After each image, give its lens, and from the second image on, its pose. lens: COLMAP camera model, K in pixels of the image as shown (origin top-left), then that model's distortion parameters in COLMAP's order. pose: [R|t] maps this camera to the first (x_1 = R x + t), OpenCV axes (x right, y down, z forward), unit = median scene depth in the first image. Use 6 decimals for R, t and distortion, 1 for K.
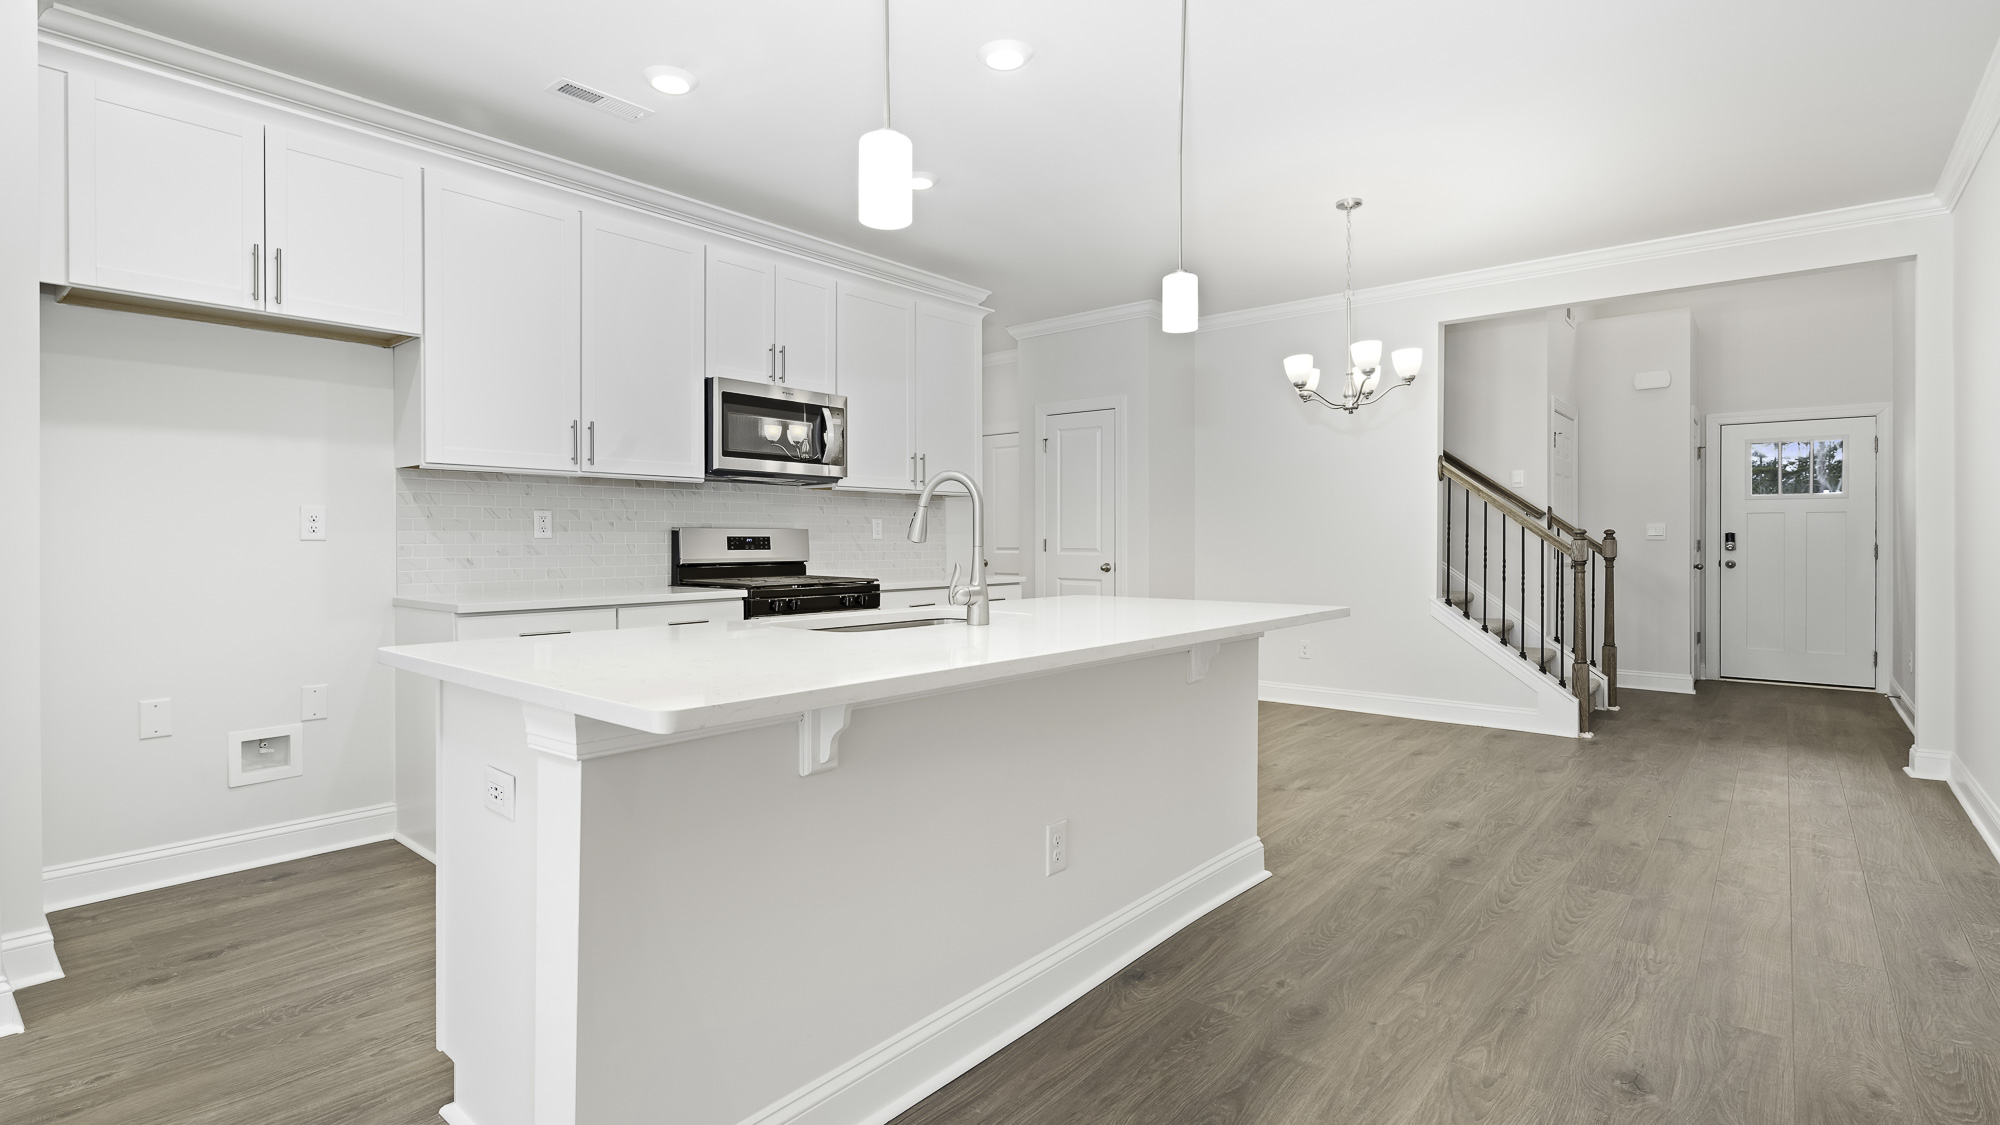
lens RADIAL K [[926.5, 0, 997.9], [0, 926.5, 548.2], [0, 0, 1]] dist [-0.000162, 0.000136]
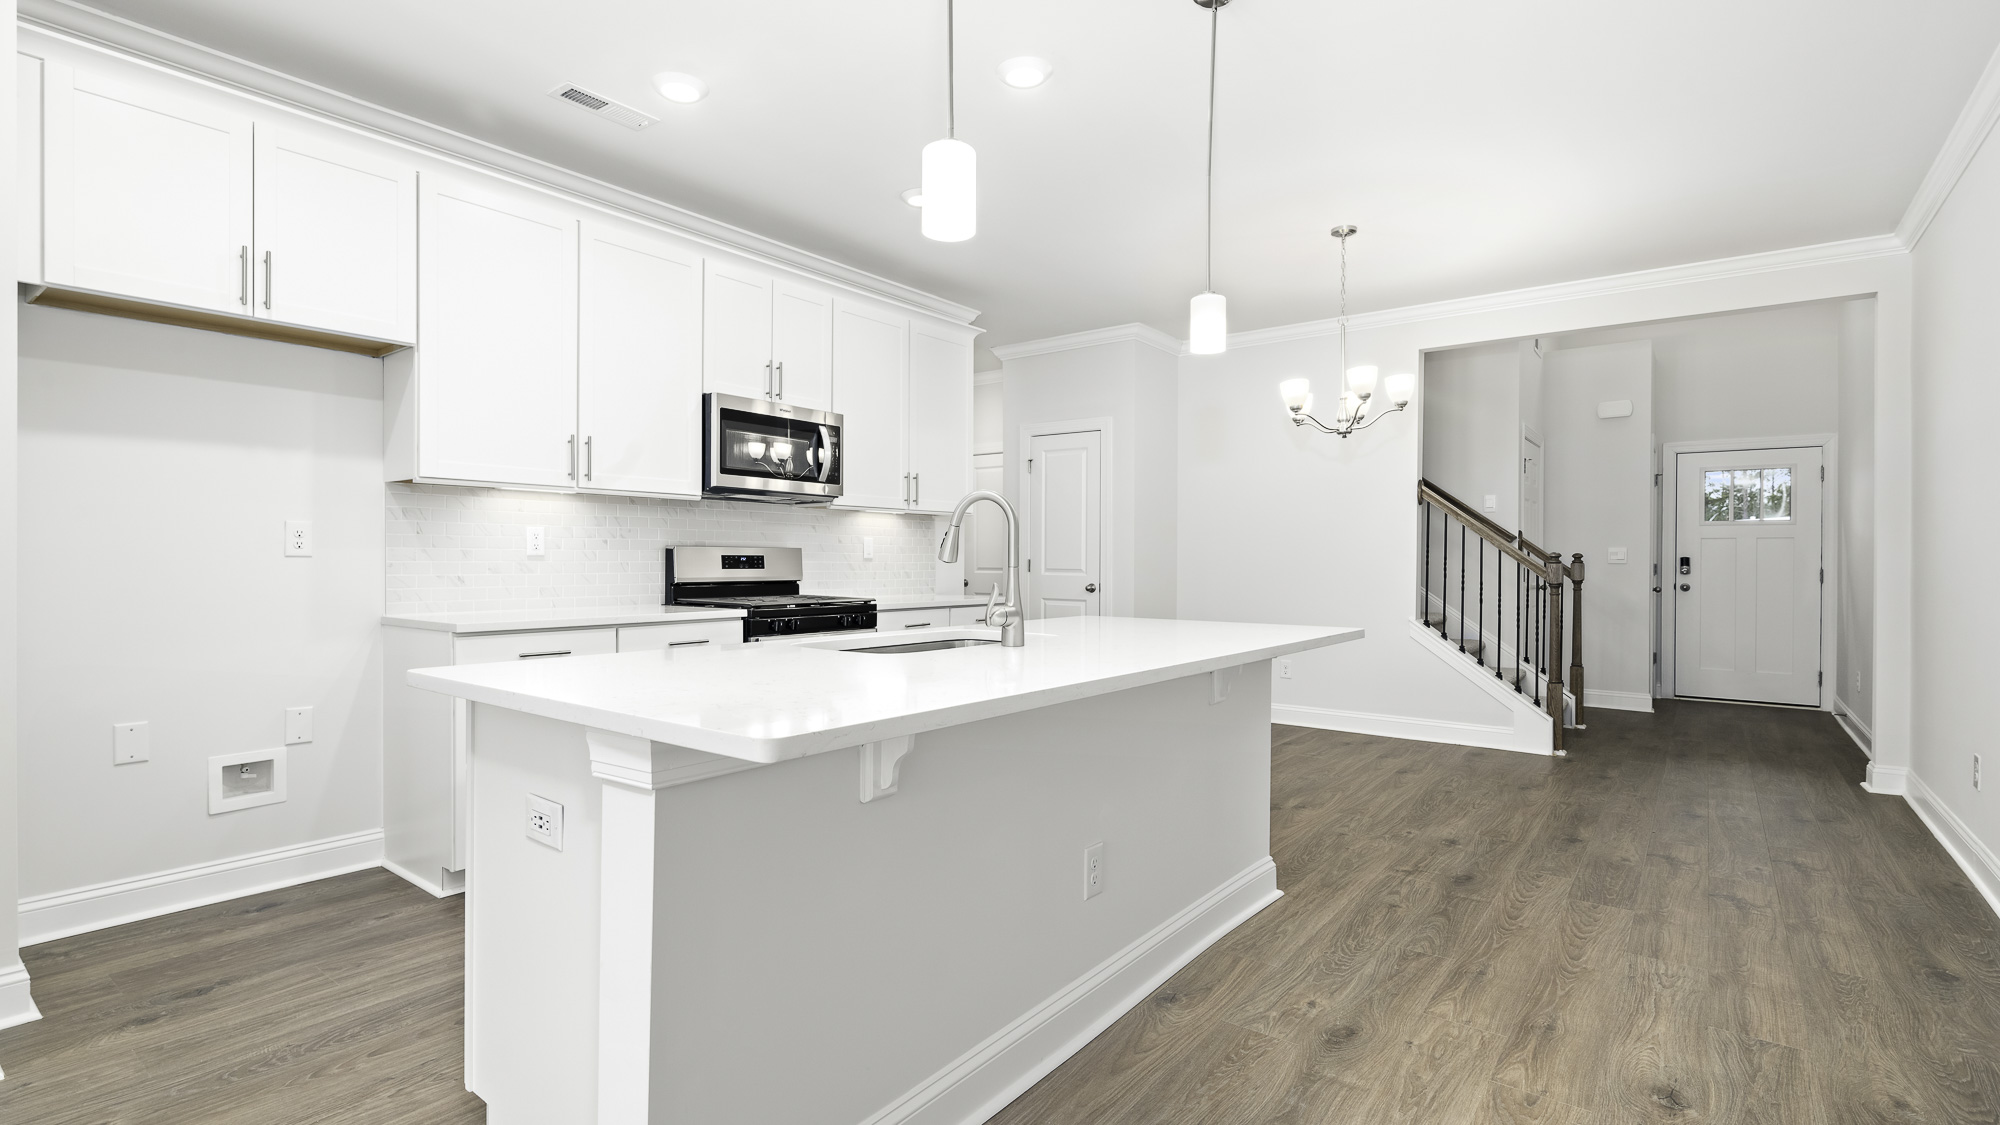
lens RADIAL K [[917.7, 0, 999.6], [0, 917.7, 569.4], [0, 0, 1]] dist [-0.000360, 0.000319]
pose [[0.998915, 0.005277, 0.046278, -0.059379], [-0.005343, 0.999985, 0.001302, -0.000328], [-0.046271, -0.001547, 0.998928, 0.016703]]
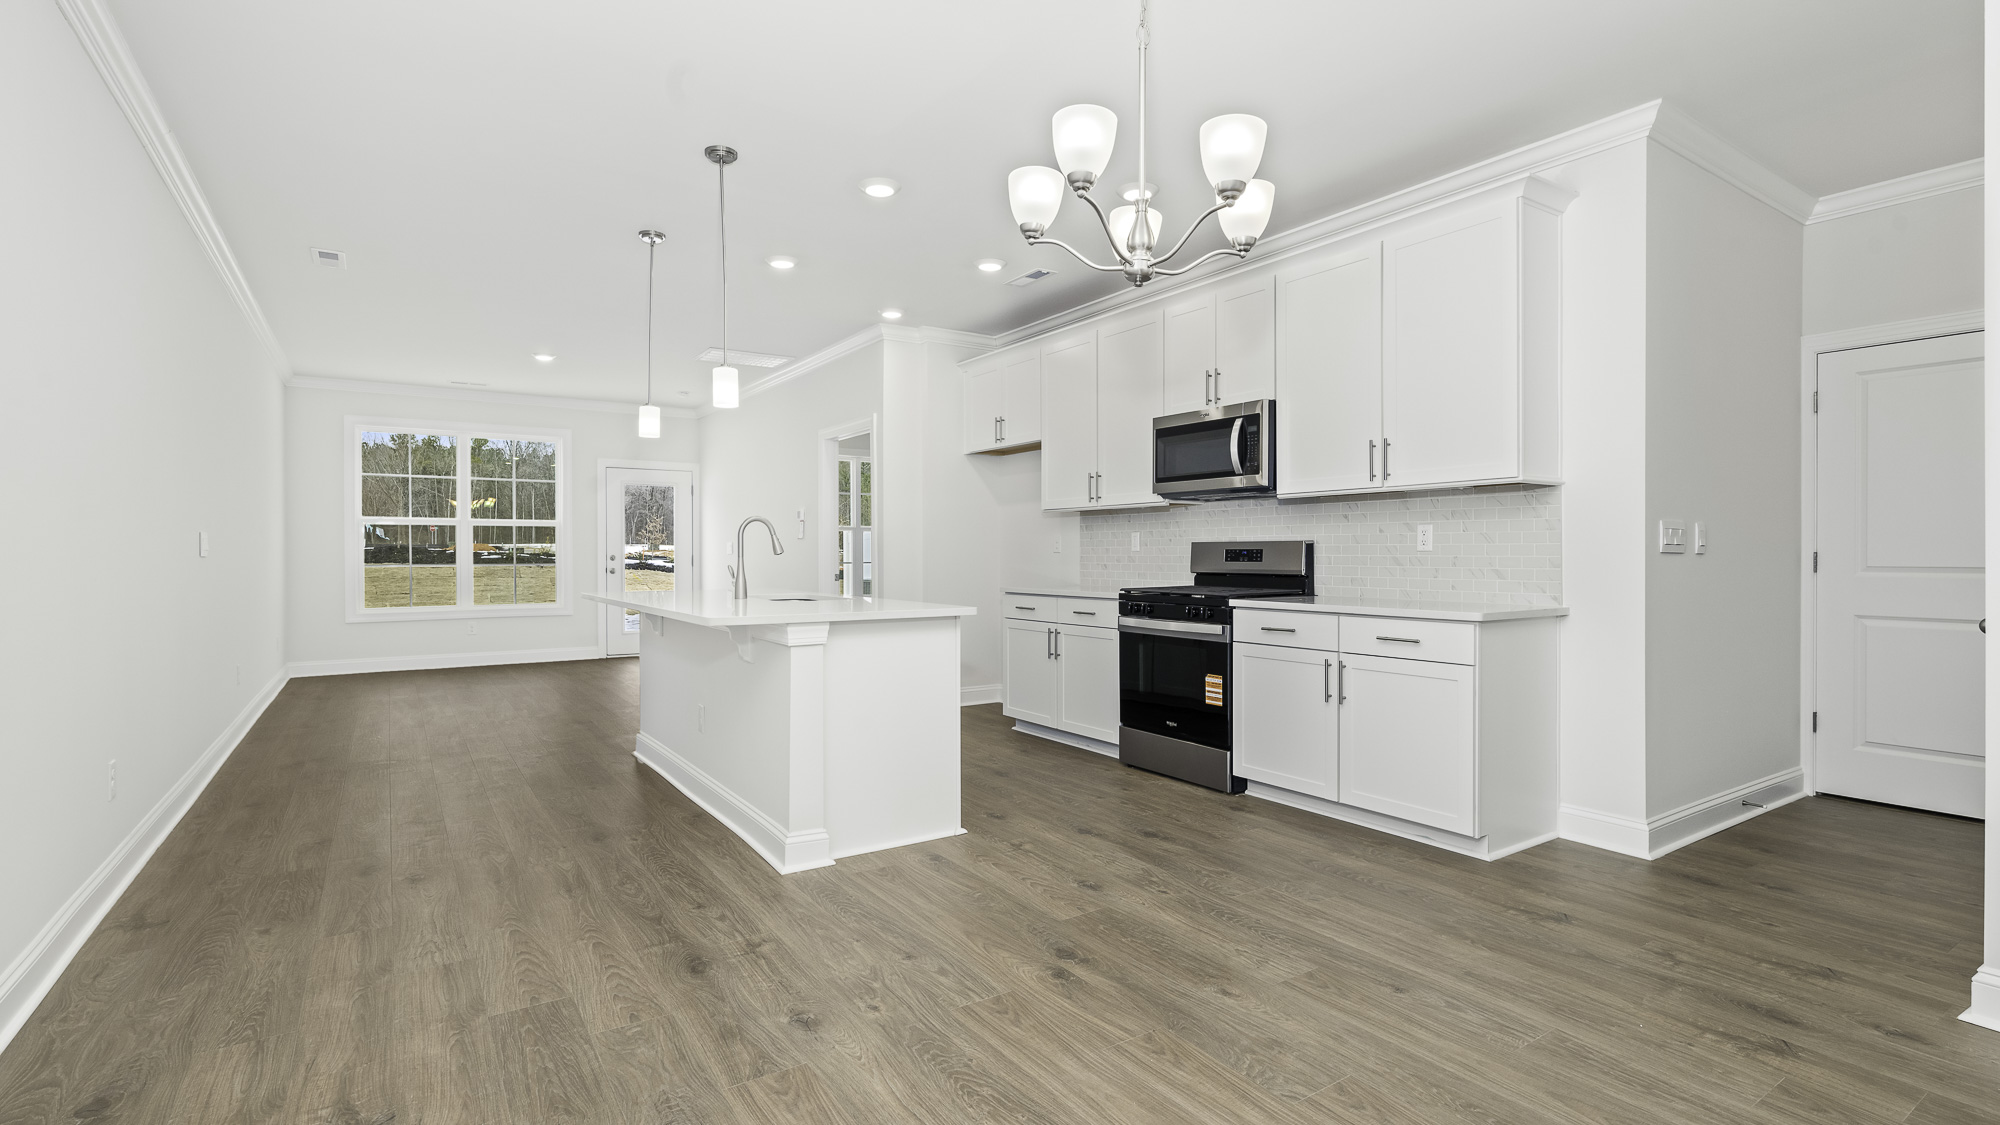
lens RADIAL K [[926.5, 0, 997.9], [0, 926.5, 548.2], [0, 0, 1]] dist [-0.000162, 0.000136]
pose [[-0.278897, -0.005695, -0.960304, 1.192603], [-0.005995, 0.999973, -0.004189, -0.010745], [0.960302, 0.004588, -0.278924, 1.475855]]
